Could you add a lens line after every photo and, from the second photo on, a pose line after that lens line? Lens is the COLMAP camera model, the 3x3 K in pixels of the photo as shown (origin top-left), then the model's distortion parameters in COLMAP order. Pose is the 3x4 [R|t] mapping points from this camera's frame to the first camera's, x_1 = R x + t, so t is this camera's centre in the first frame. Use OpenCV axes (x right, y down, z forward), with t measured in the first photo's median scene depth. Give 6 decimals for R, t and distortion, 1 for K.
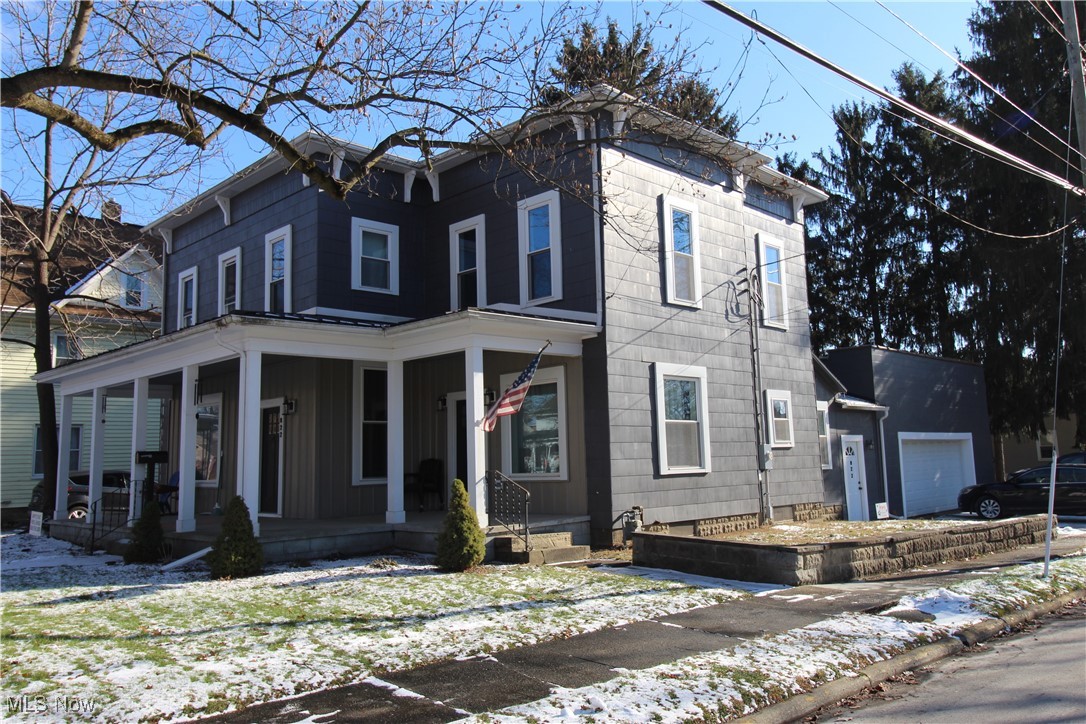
lens RADIAL K [[853.7, 0, 549.8], [0, 853.7, 339.9], [0, 0, 1]] dist [0.021132, -0.011629]
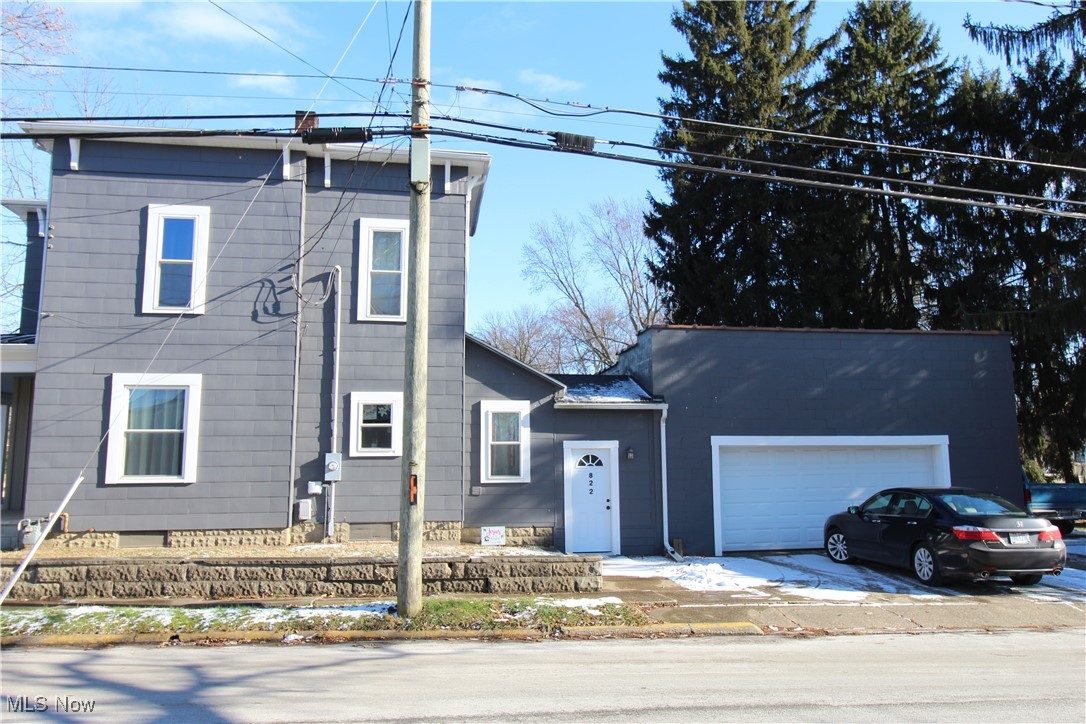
lens RADIAL K [[853.7, 0, 549.8], [0, 853.7, 339.9], [0, 0, 1]] dist [0.021132, -0.011629]
pose [[0.801593, -0.065104, -0.594314, 0.958481], [0.069876, 0.997443, -0.015019, 0.031573], [0.593772, -0.029489, 0.804093, 0.401577]]
